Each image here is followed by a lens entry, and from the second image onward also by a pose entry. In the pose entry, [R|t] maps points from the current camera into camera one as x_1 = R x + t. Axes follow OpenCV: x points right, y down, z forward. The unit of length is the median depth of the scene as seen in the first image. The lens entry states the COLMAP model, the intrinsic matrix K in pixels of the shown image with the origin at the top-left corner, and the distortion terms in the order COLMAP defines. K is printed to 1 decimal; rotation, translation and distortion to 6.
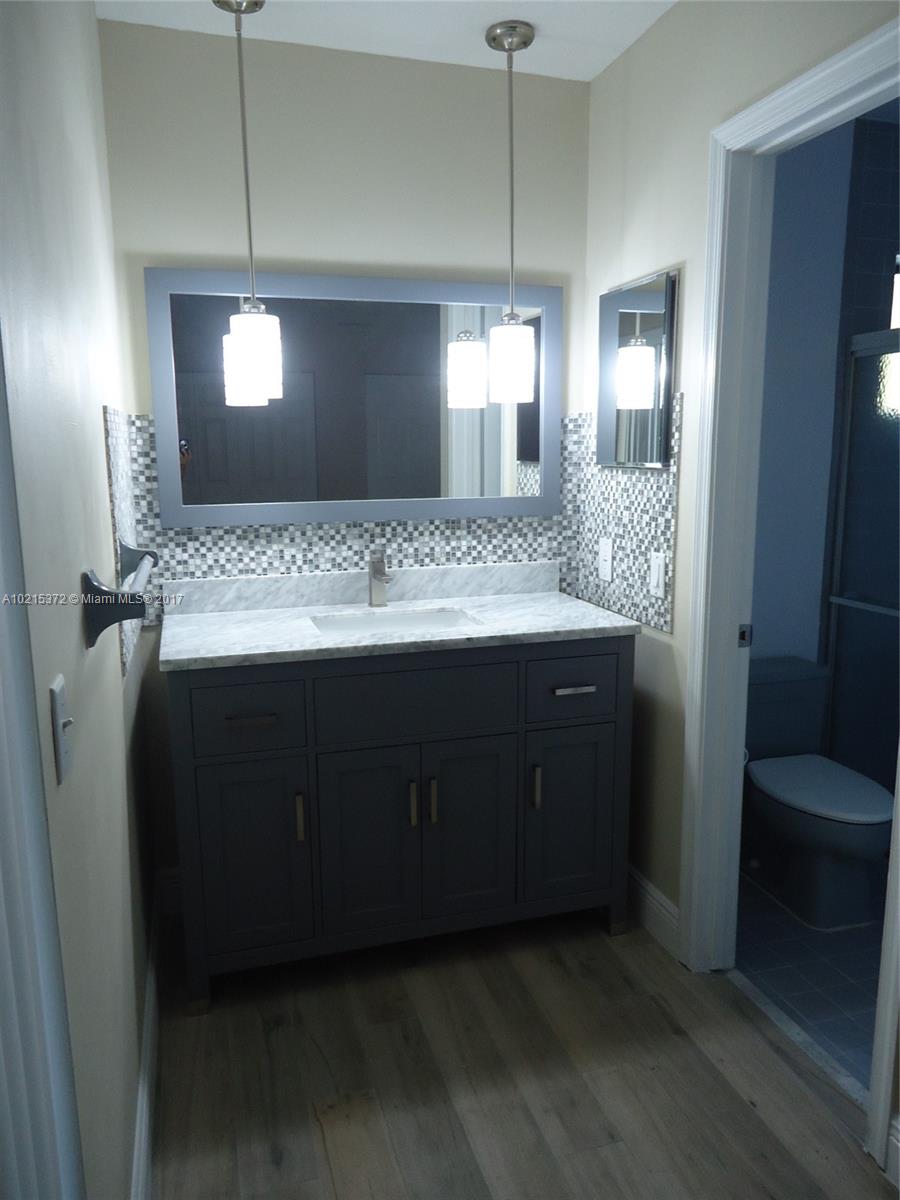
lens RADIAL K [[873.3, 0, 452.1], [0, 873.3, 598.5], [0, 0, 1]] dist [-0.014166, 0.010300]
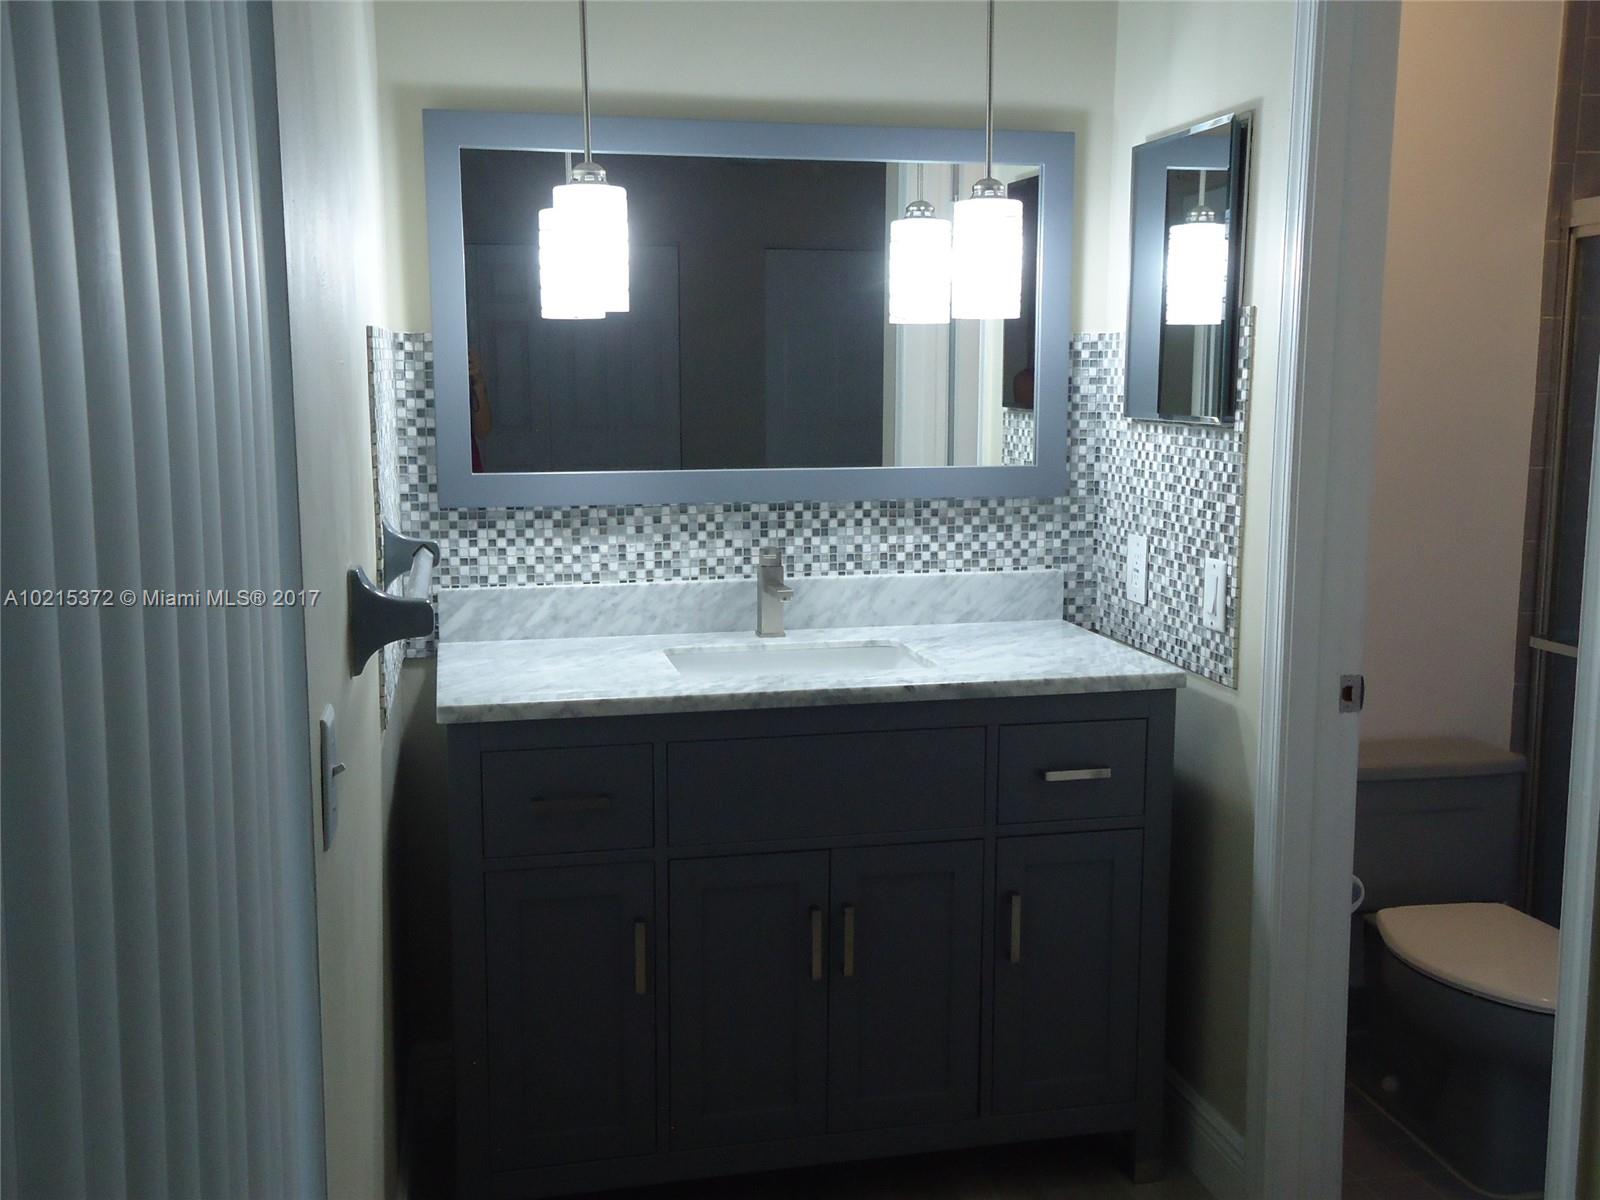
lens RADIAL K [[1561.5, 0, 805.9], [0, 1561.5, 588.9], [0, 0, 1]] dist [0.066267, 0.000000]
pose [[0.997247, 0.018949, -0.071684, 0.022973], [-0.021169, 0.999316, -0.030338, 0.009144], [0.071060, 0.031772, 0.996966, -0.139977]]
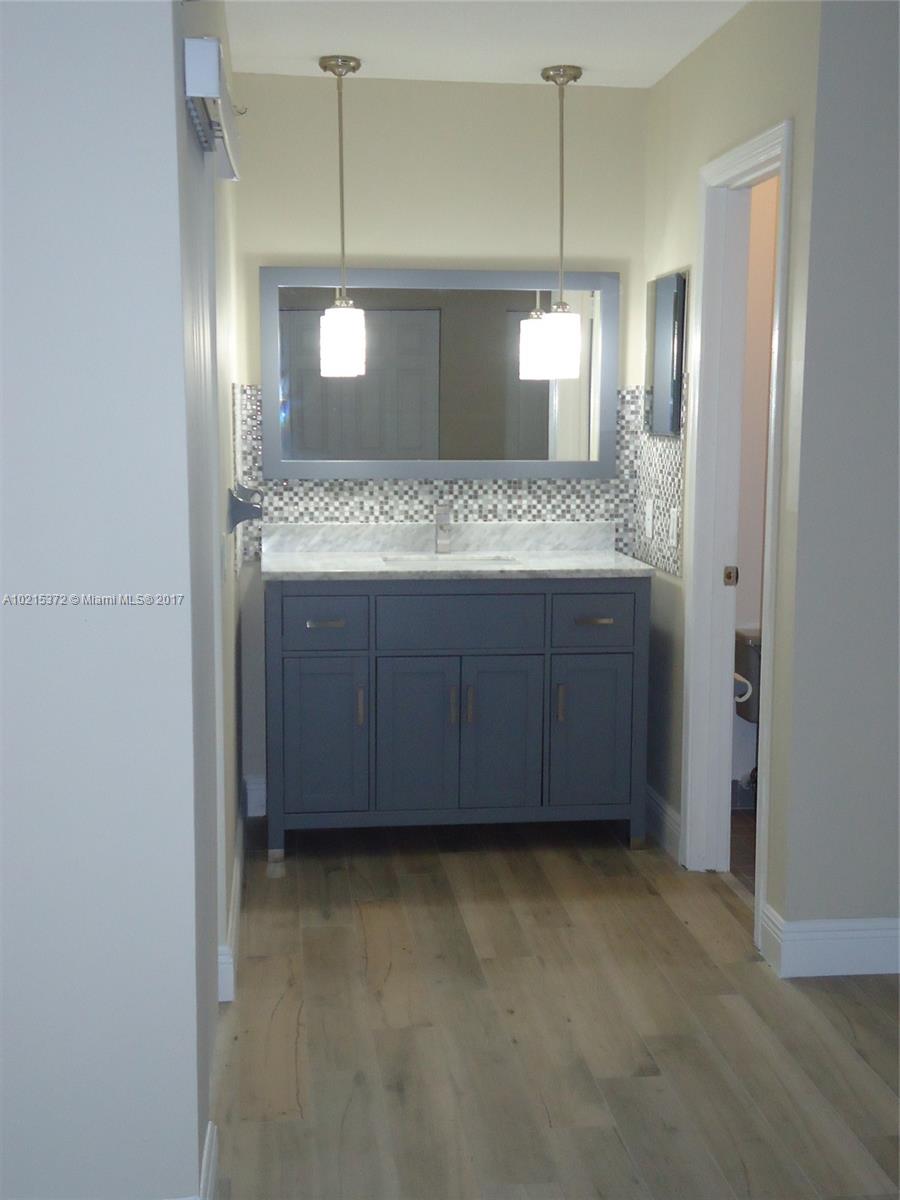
lens RADIAL K [[1513.4, 0, 449.3], [0, 1513.4, 600.3], [0, 0, 1]] dist [0.089319, 0.000000]
pose [[0.984543, 0.035604, -0.171485, 0.282404], [-0.043165, 0.998244, -0.040563, 0.159657], [0.169739, 0.047338, 0.984351, -1.002786]]
